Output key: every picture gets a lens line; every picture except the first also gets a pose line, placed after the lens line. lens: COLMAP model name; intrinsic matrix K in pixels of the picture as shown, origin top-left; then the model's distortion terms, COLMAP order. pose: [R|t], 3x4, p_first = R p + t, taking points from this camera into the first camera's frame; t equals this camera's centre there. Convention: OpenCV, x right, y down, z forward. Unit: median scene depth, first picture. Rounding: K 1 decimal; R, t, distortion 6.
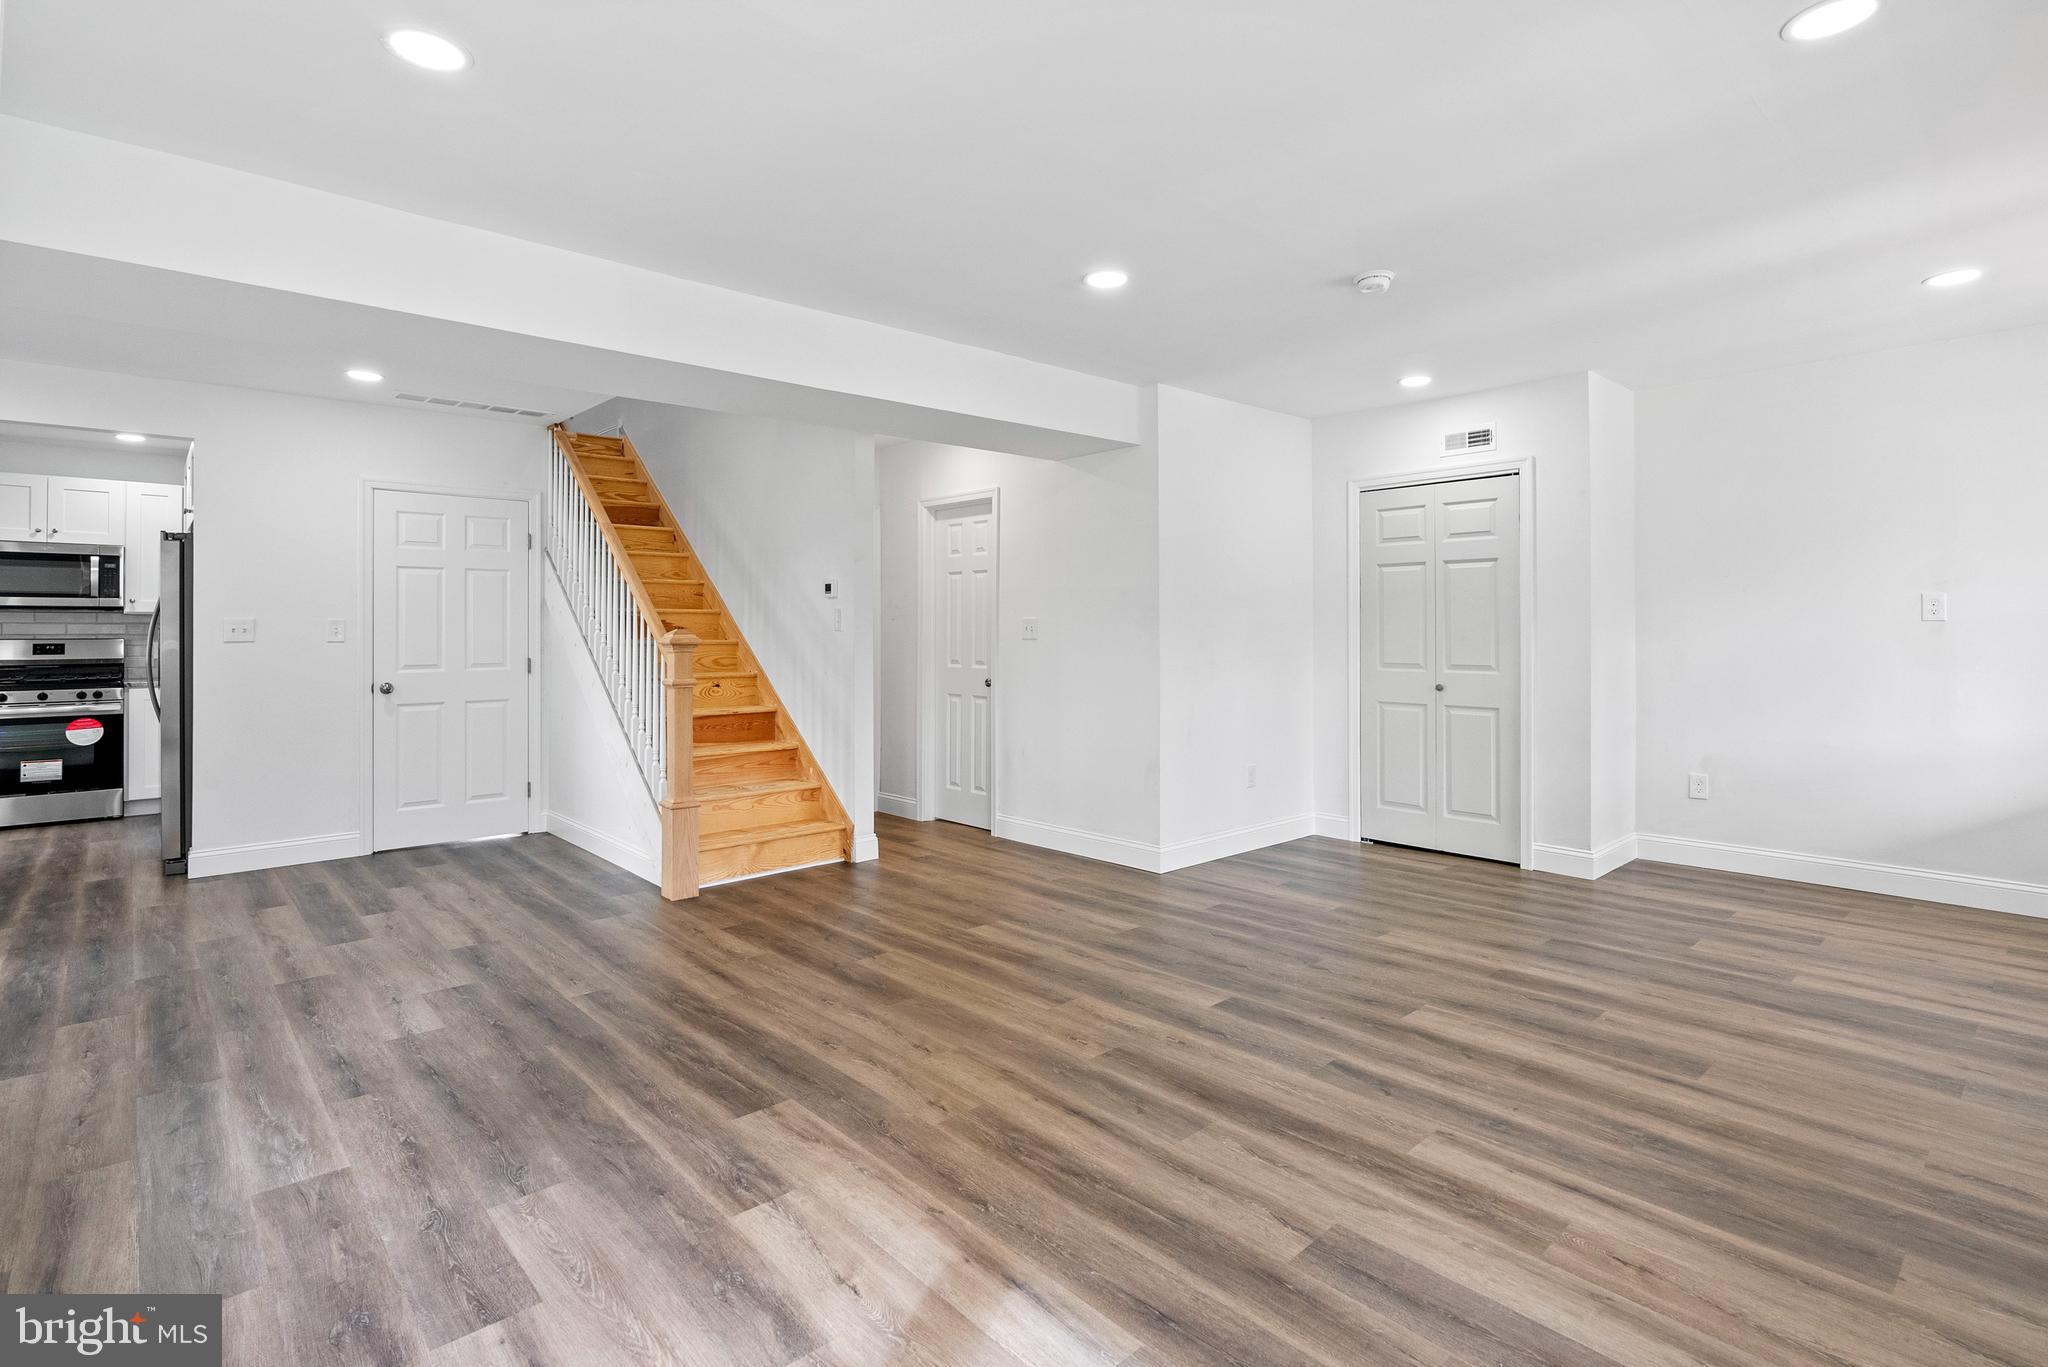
lens RADIAL K [[971.9, 0, 1021.8], [0, 971.9, 623.0], [0, 0, 1]] dist [-0.008195, 0.002833]
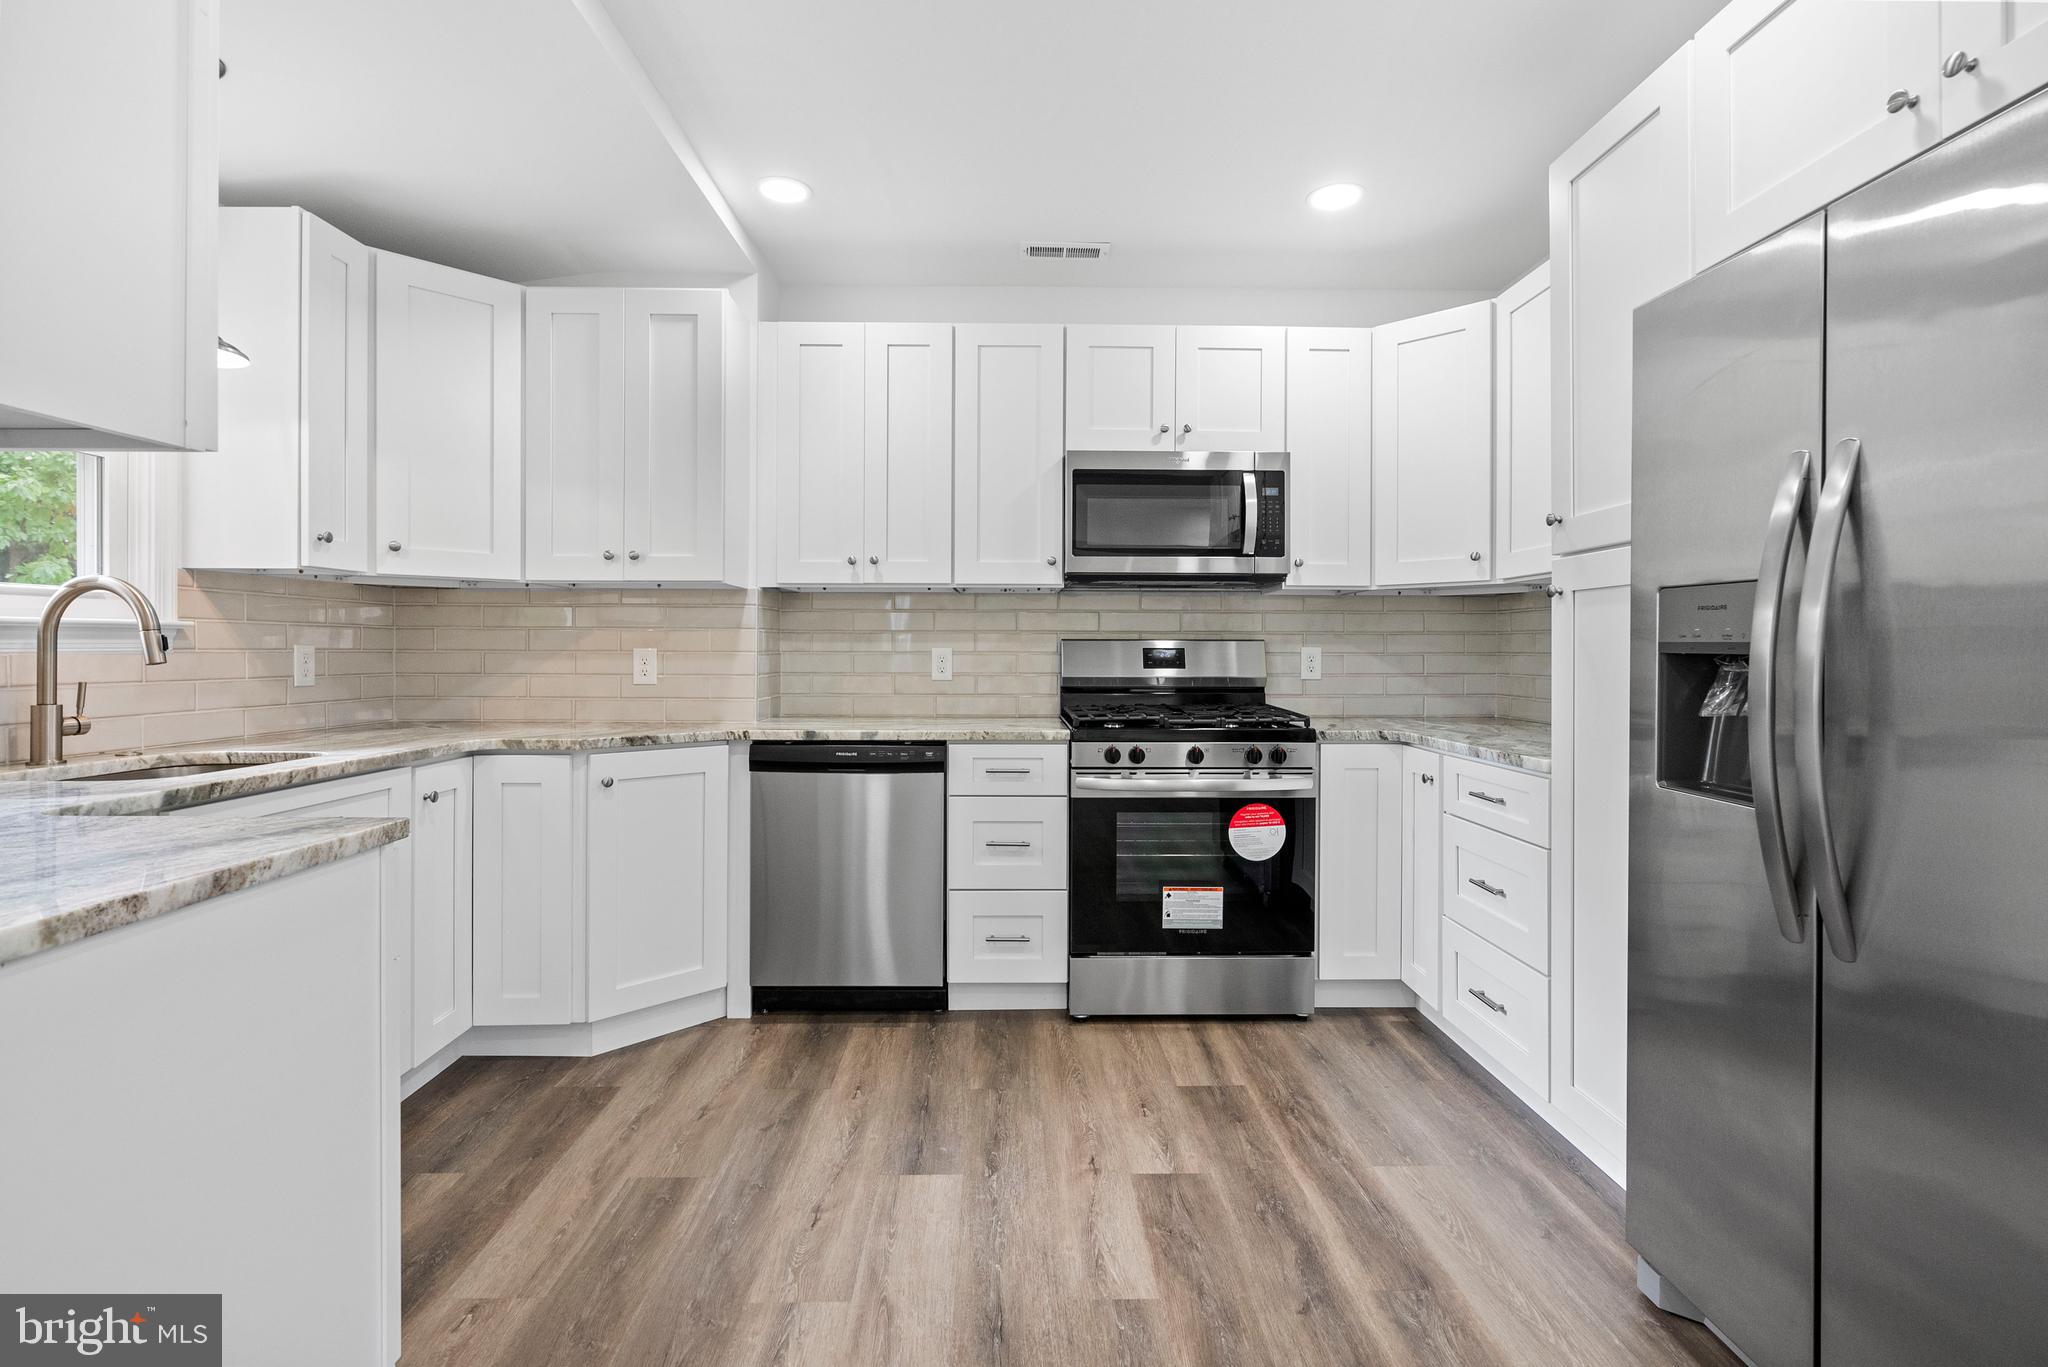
lens RADIAL K [[949.6, 0, 1020.6], [0, 949.6, 649.1], [0, 0, 1]] dist [-0.012410, 0.004622]
pose [[0.749940, 0.002822, -0.661500, -1.466568], [-0.000005, 0.999991, 0.004260, 0.040239], [0.661506, -0.003191, 0.749933, 1.125504]]
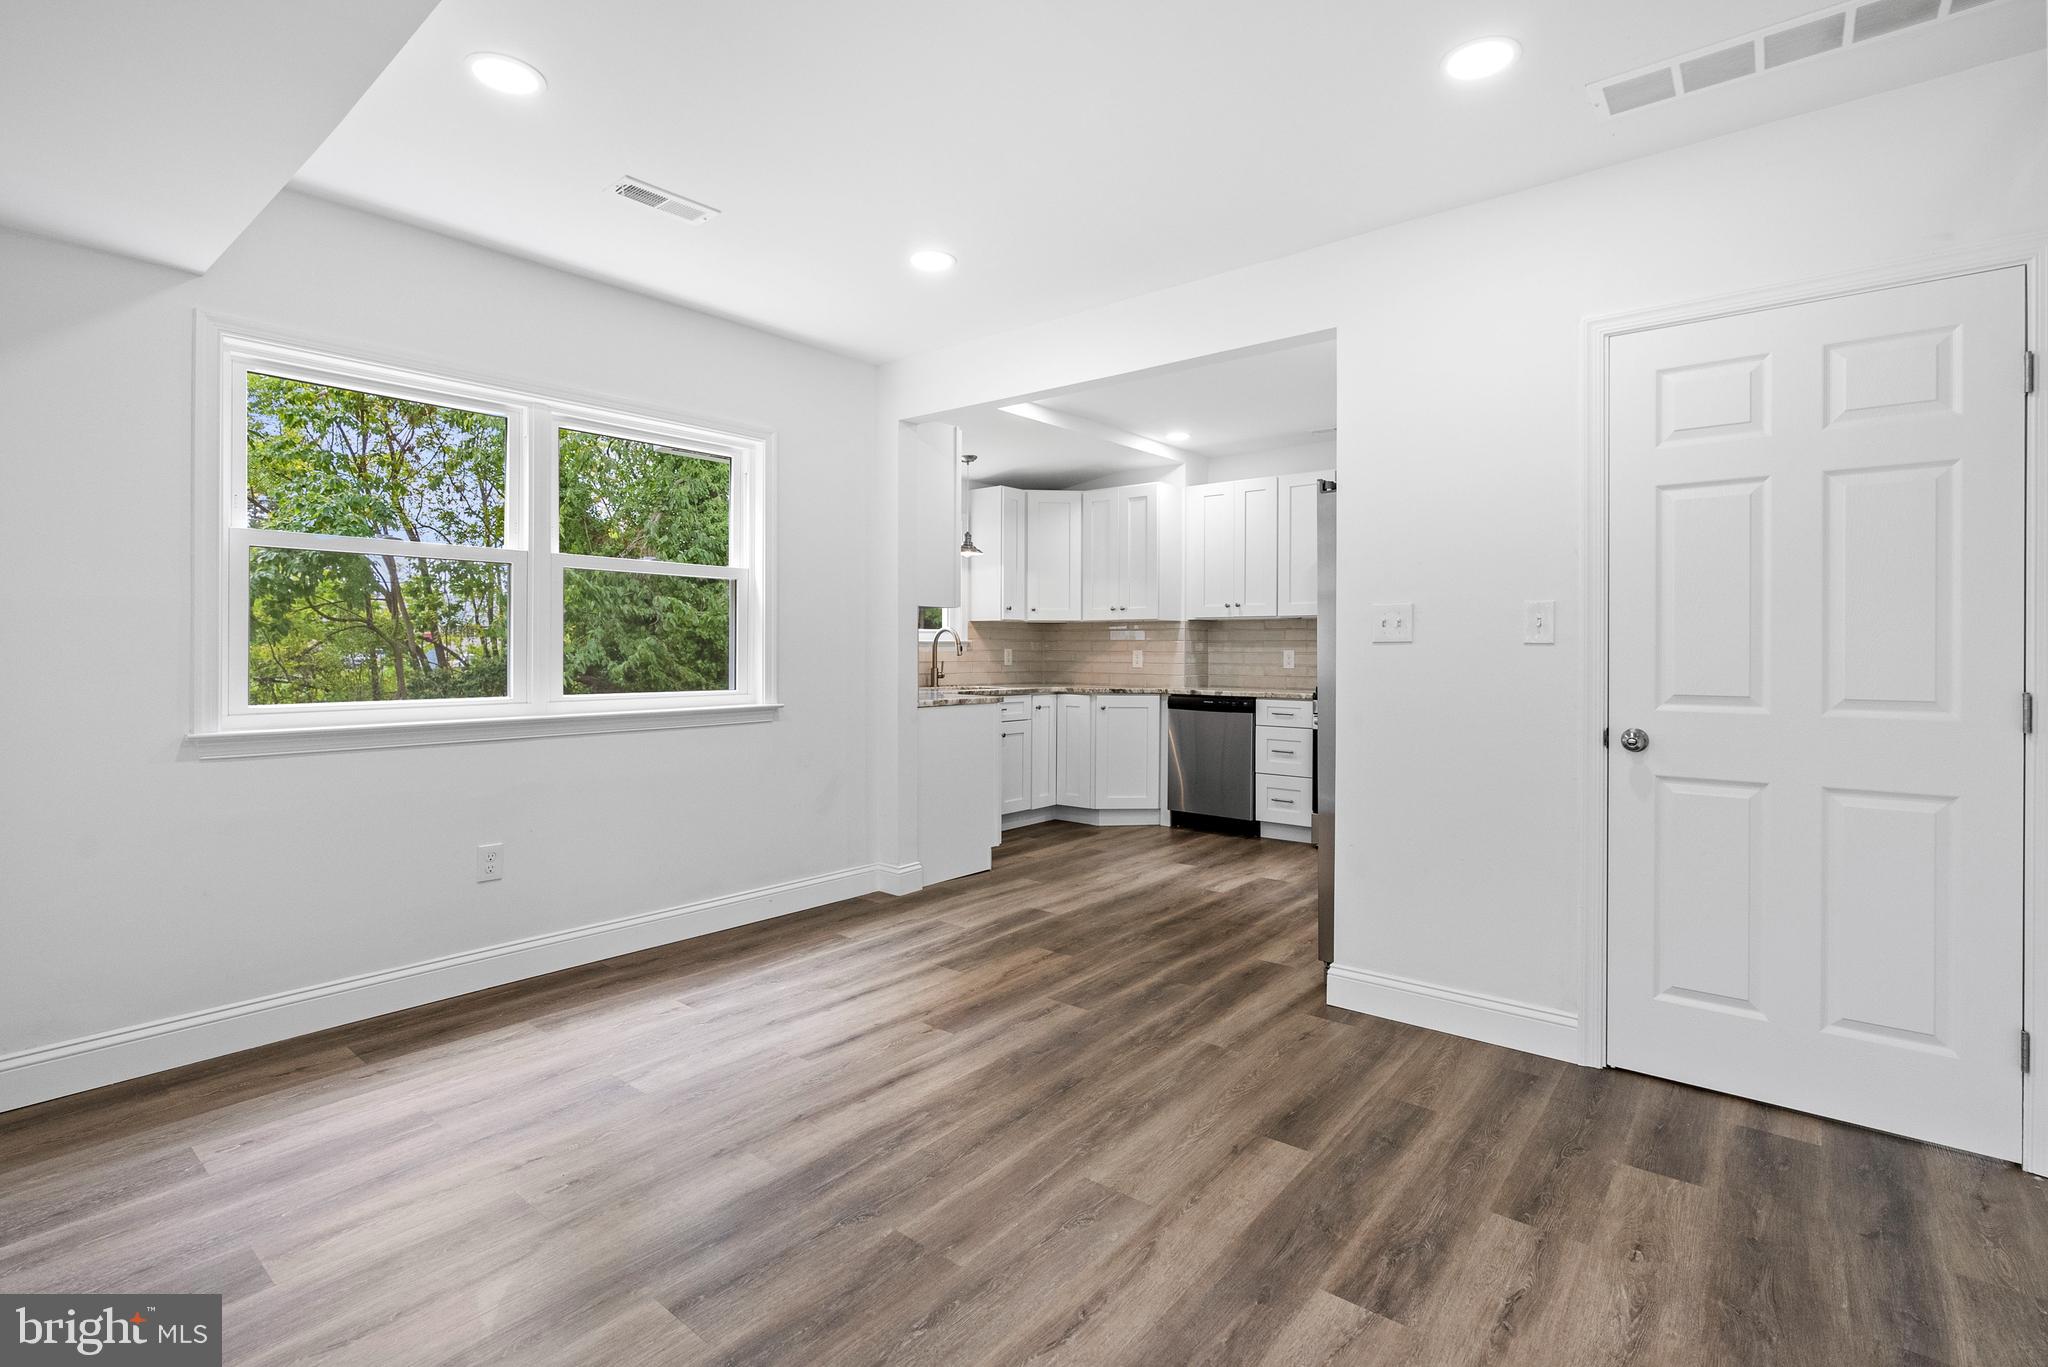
lens RADIAL K [[949.6, 0, 1022.5], [0, 949.6, 655.4], [0, 0, 1]] dist [-0.012410, 0.004622]
pose [[0.138500, 0.009837, -0.990314, -0.387325], [0.000622, 0.999950, 0.010019, 0.033585], [0.990362, -0.002003, 0.138487, 1.074217]]
